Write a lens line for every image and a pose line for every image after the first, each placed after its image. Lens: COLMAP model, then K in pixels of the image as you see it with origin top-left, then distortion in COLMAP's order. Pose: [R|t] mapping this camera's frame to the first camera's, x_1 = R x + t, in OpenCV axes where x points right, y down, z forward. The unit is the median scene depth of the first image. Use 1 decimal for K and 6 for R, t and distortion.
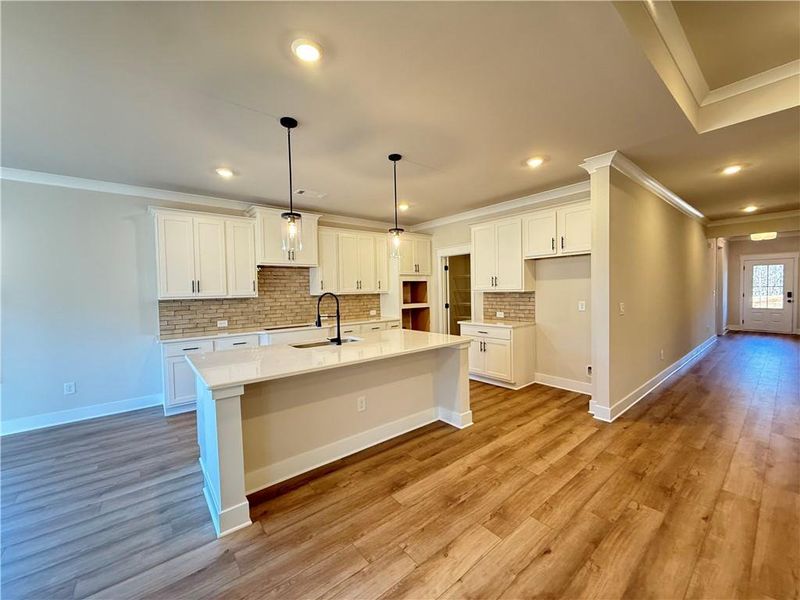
lens RADIAL K [[319.0, 0, 399.8], [0, 319.0, 299.8], [0, 0, 1]] dist [-0.002009, 0.000789]
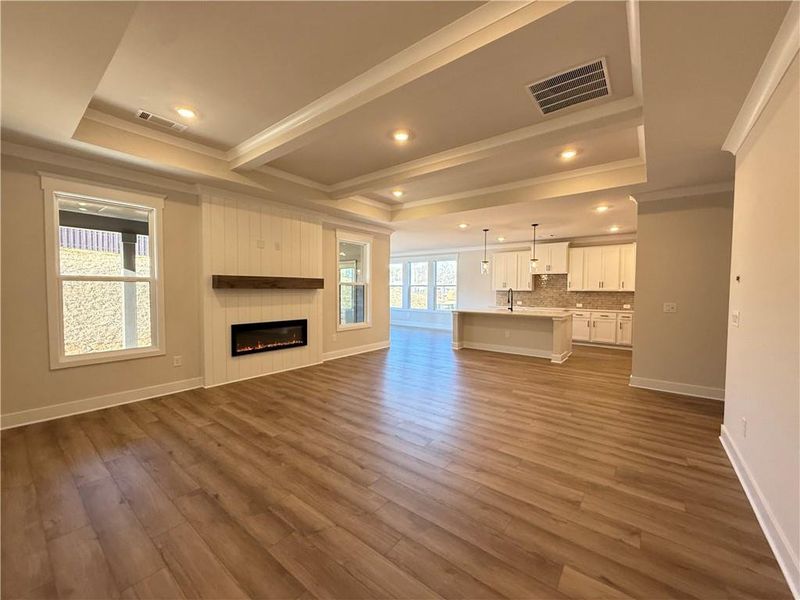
lens RADIAL K [[319.0, 0, 401.4], [0, 319.0, 301.0], [0, 0, 1]] dist [-0.002009, 0.000789]
pose [[0.221081, 0.058546, -0.973497, 1.346421], [-0.039244, 0.997922, 0.051102, -0.014743], [0.974466, 0.026906, 0.222919, -0.219577]]
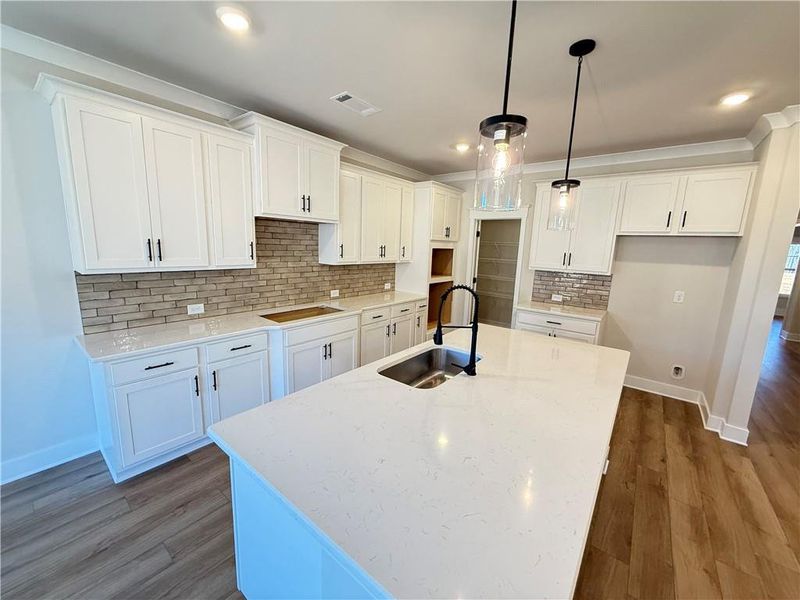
lens RADIAL K [[319.0, 0, 399.2], [0, 319.0, 299.0], [0, 0, 1]] dist [-0.002009, 0.000789]
pose [[0.974857, 0.019798, 0.221950, -0.323542], [-0.050863, 0.989521, 0.135134, -0.049863], [-0.216949, -0.143026, 0.965648, 0.337028]]
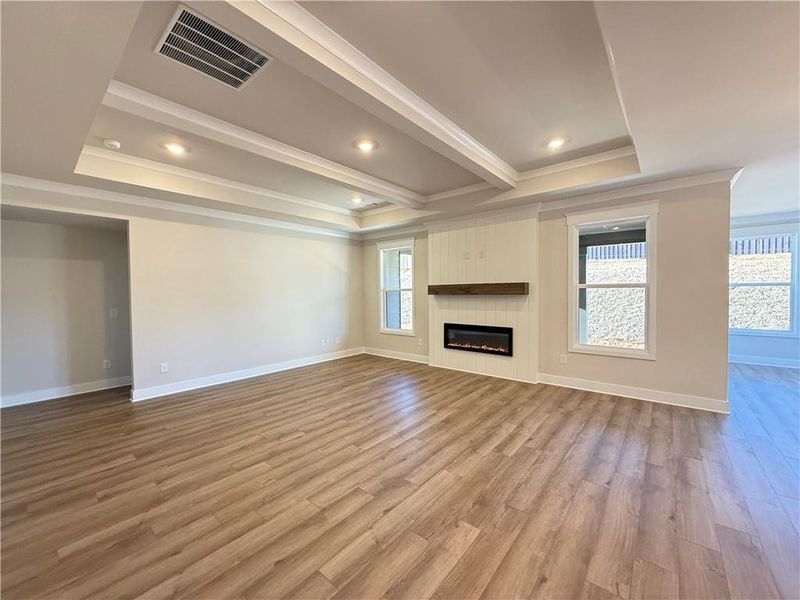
lens RADIAL K [[319.0, 0, 398.0], [0, 319.0, 300.8], [0, 0, 1]] dist [-0.002009, 0.000789]
pose [[-0.982574, 0.035837, -0.182386, 0.642612], [0.024987, 0.997798, 0.061444, -0.041550], [0.184186, 0.055816, -0.981305, 0.752055]]
